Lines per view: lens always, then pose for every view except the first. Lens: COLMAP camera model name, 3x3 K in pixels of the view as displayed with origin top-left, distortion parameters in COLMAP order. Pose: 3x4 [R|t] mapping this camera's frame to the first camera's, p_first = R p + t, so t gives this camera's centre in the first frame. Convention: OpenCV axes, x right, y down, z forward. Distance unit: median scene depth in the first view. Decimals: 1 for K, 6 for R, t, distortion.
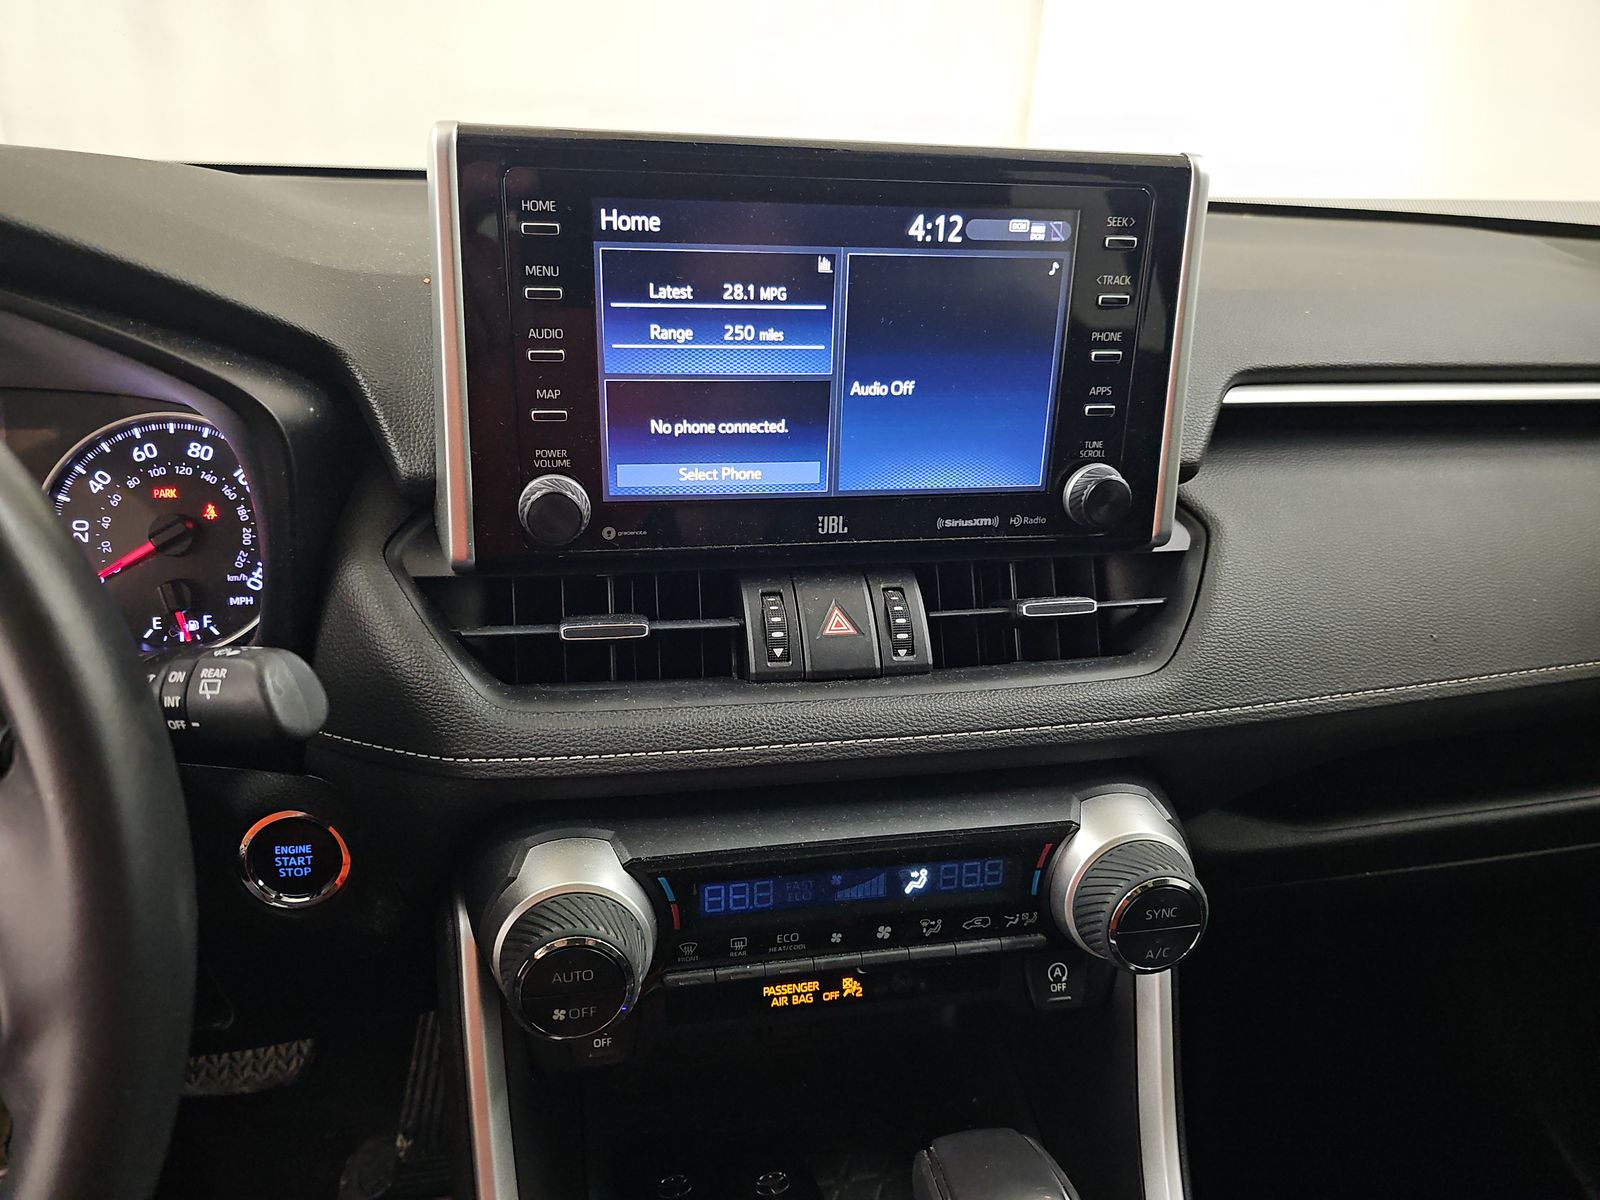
lens RADIAL K [[1026.9, 0, 817.7], [0, 1026.9, 610.5], [0, 0, 1]] dist [0.067115, -0.071233]
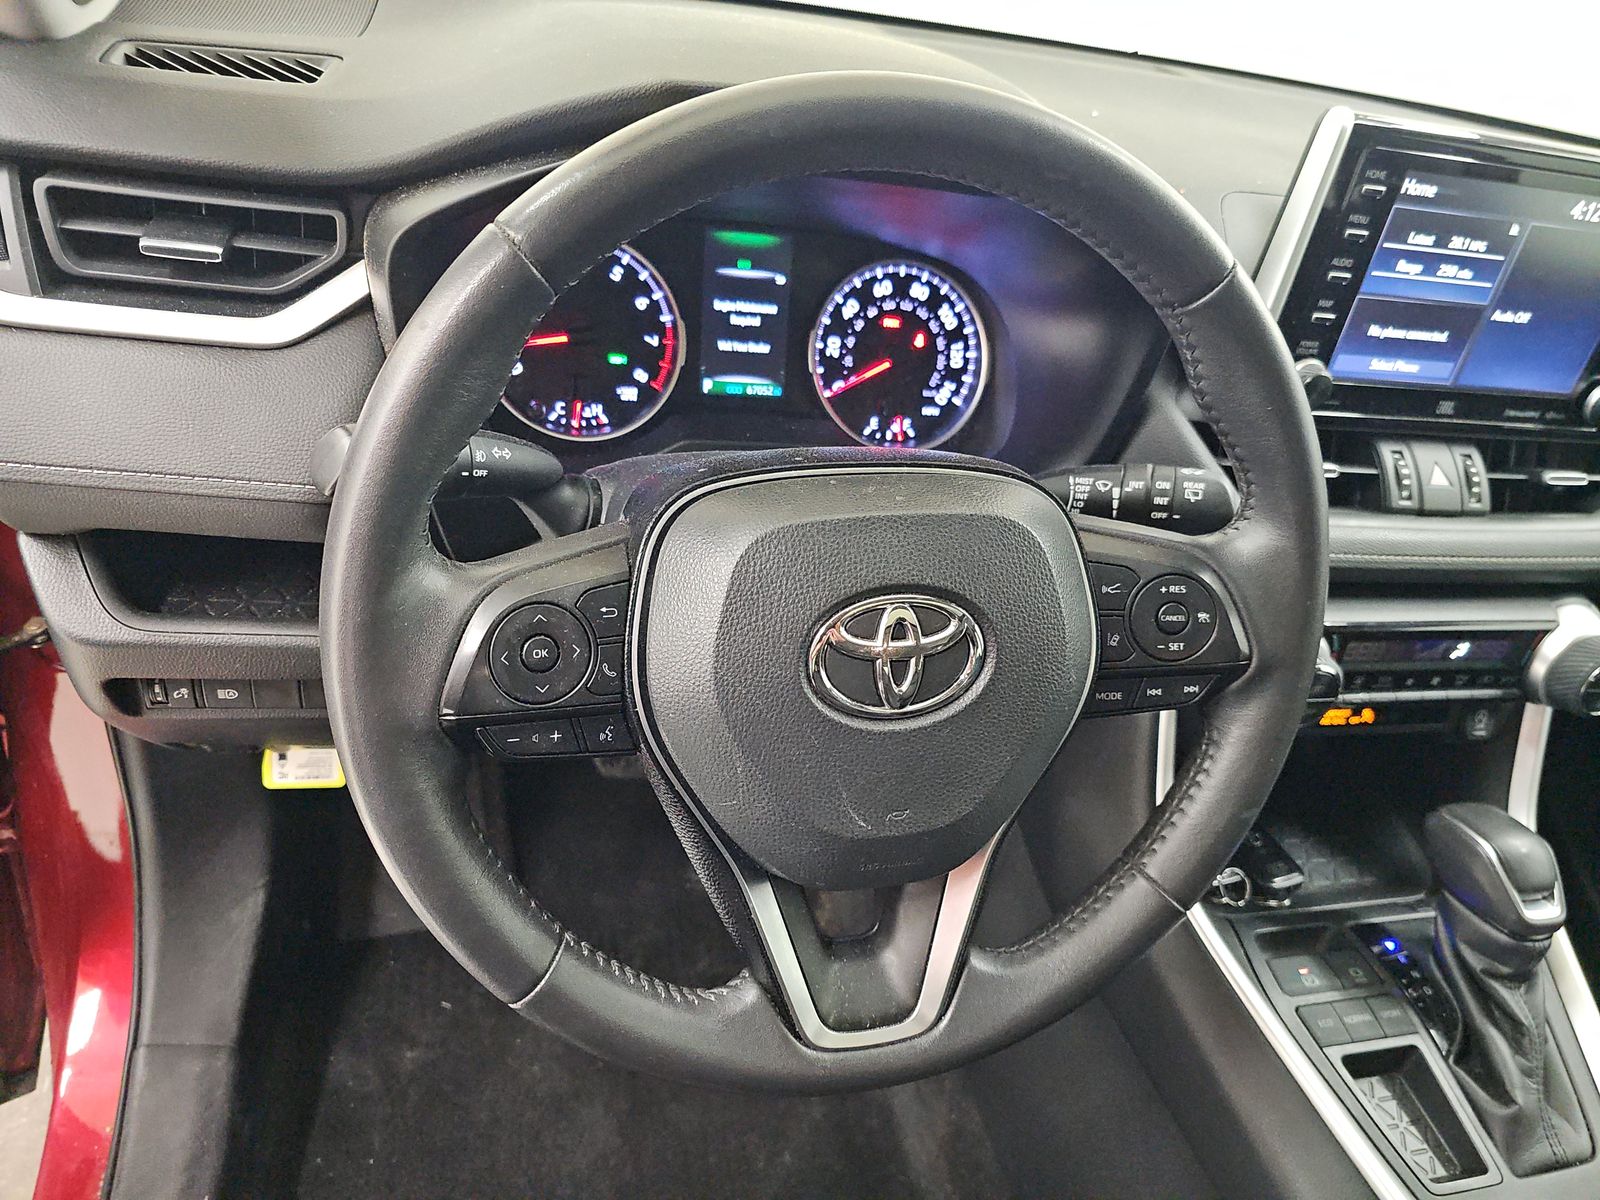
lens RADIAL K [[1026.9, 0, 817.7], [0, 1026.9, 610.5], [0, 0, 1]] dist [0.067115, -0.071233]
pose [[0.990562, 0.078443, 0.112399, -0.846162], [-0.099400, 0.975746, 0.195034, -0.003180], [-0.094374, -0.204366, 0.974335, -0.336470]]
